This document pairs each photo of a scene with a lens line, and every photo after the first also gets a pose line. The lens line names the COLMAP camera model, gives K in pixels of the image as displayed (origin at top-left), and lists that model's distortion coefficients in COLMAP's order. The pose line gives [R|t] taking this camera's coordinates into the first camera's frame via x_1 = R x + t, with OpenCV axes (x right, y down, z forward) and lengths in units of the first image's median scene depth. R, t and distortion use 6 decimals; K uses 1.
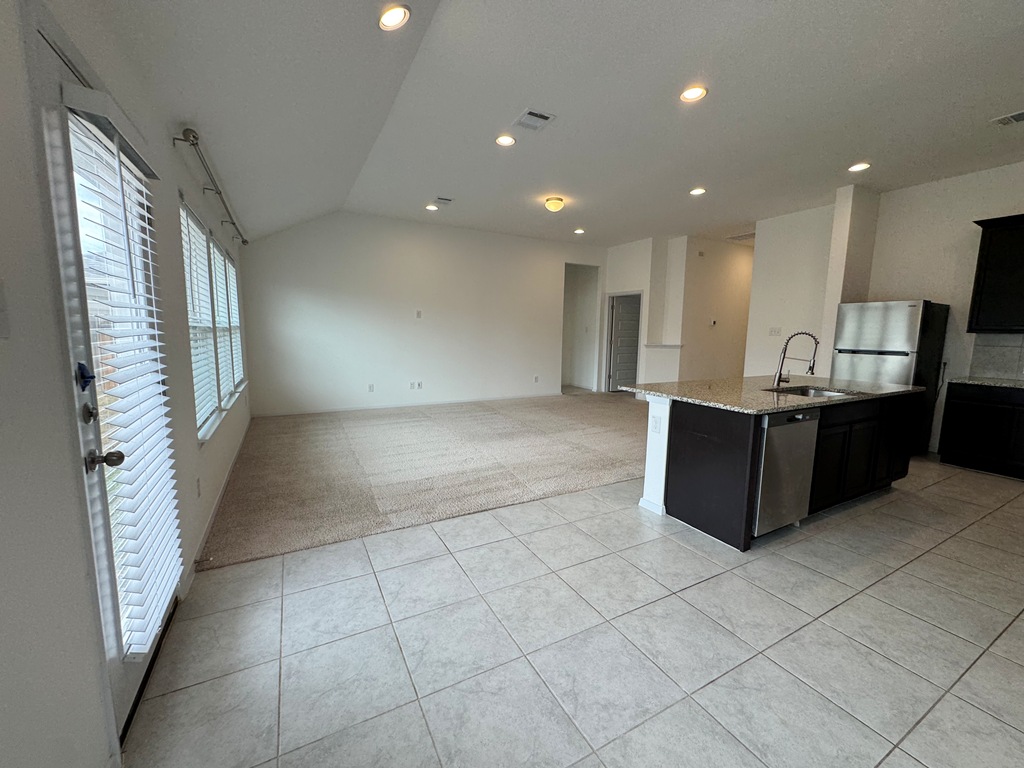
lens RADIAL K [[411.0, 0, 511.2], [0, 411.0, 375.4], [0, 0, 1]] dist [-0.004544, 0.001376]
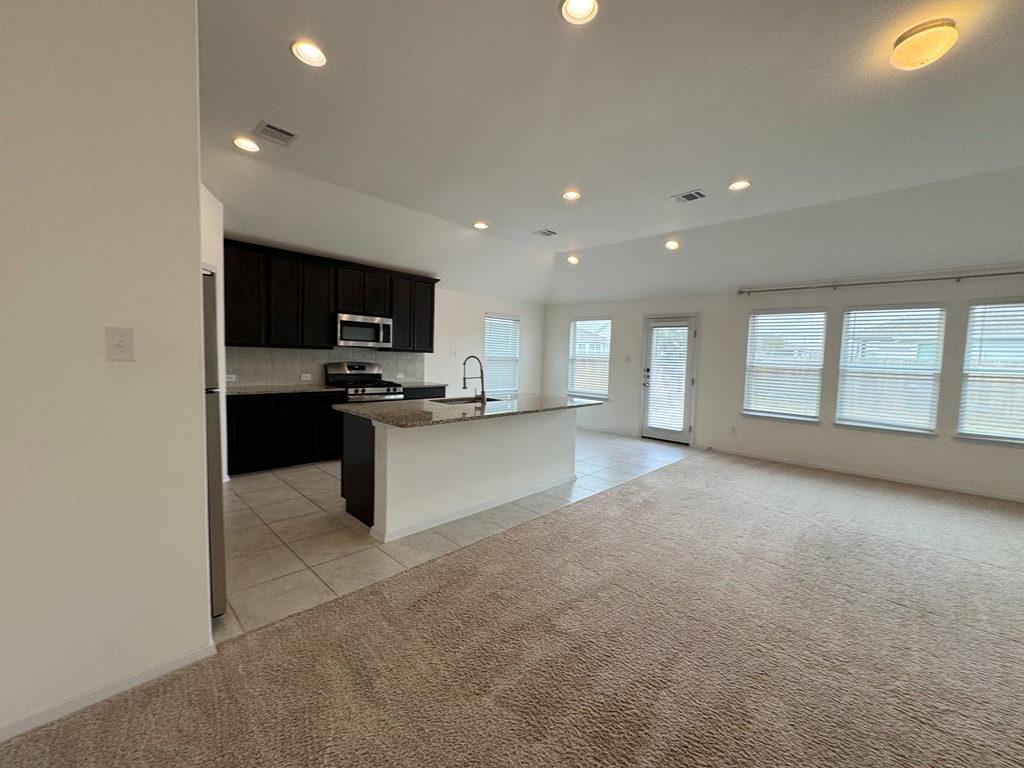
lens RADIAL K [[411.0, 0, 510.9], [0, 411.0, 380.9], [0, 0, 1]] dist [-0.004544, 0.001376]
pose [[-0.951924, -0.026169, -0.305215, 1.099574], [-0.078554, 0.983882, 0.160641, -0.267046], [0.296092, 0.176894, -0.938636, 2.484317]]
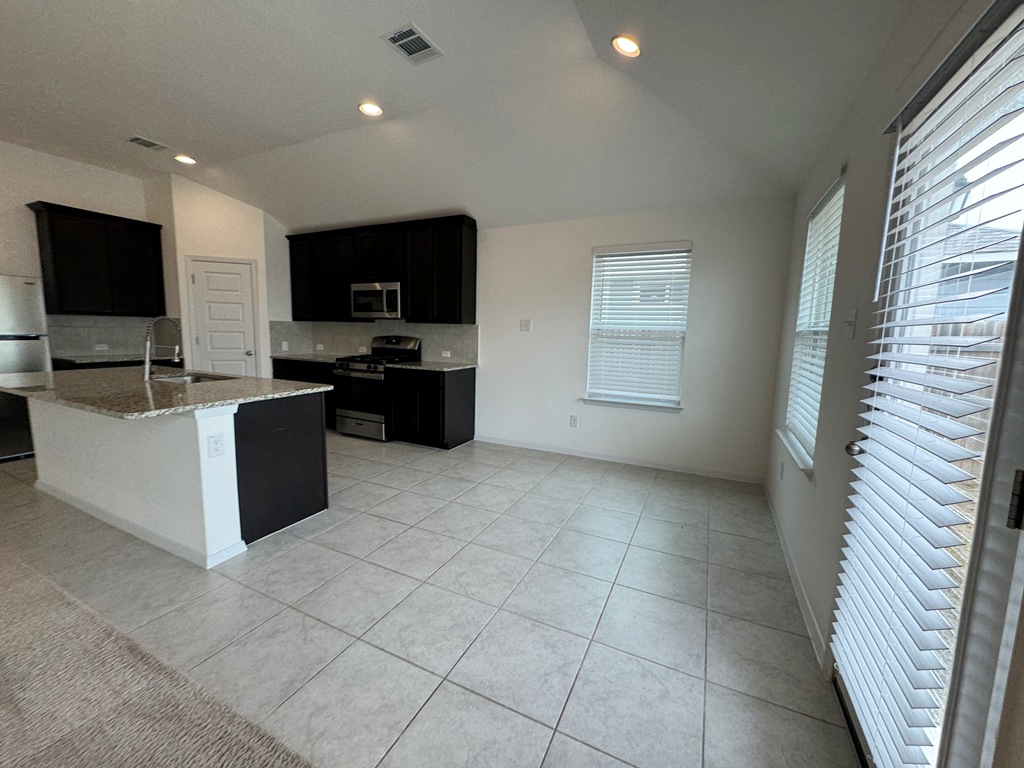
lens RADIAL K [[411.0, 0, 512.0], [0, 411.0, 382.9], [0, 0, 1]] dist [-0.004544, 0.001376]
pose [[-0.584858, -0.131671, 0.800377, -0.561153], [0.058915, 0.977235, 0.203817, -0.115051], [-0.808993, 0.166358, -0.563786, 1.030812]]
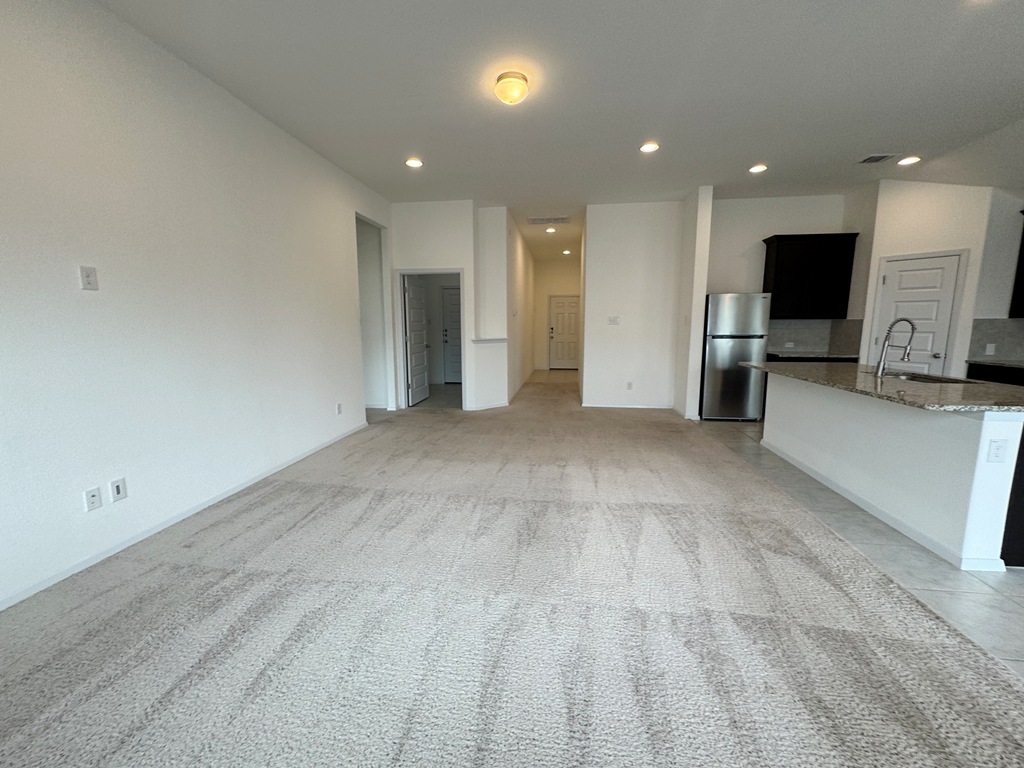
lens RADIAL K [[411.0, 0, 509.7], [0, 411.0, 381.2], [0, 0, 1]] dist [-0.004544, 0.001376]
pose [[0.586241, -0.128498, 0.799881, -0.725381], [0.101534, 0.991210, 0.084819, -0.153141], [-0.803749, 0.031491, 0.594135, 1.333093]]
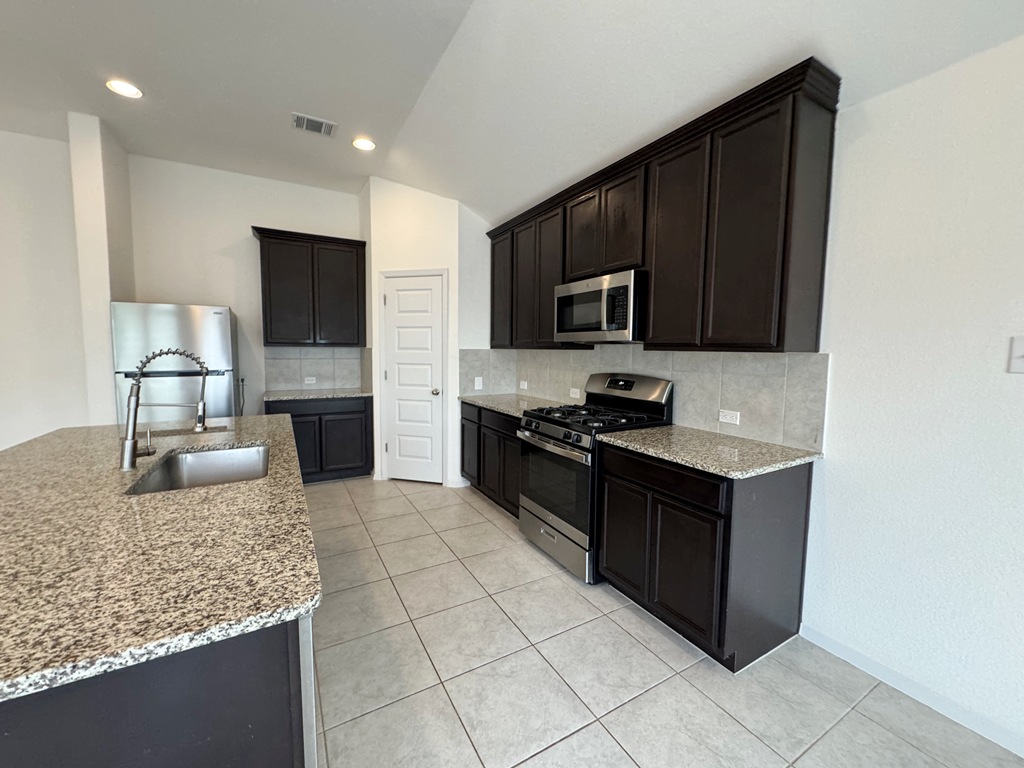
lens RADIAL K [[411.0, 0, 510.9], [0, 411.0, 384.3], [0, 0, 1]] dist [-0.004544, 0.001376]
pose [[-0.024075, -0.101058, 0.994589, 0.230688], [0.101027, 0.989539, 0.102990, -0.083755], [-0.994592, 0.102960, -0.013613, 0.683984]]
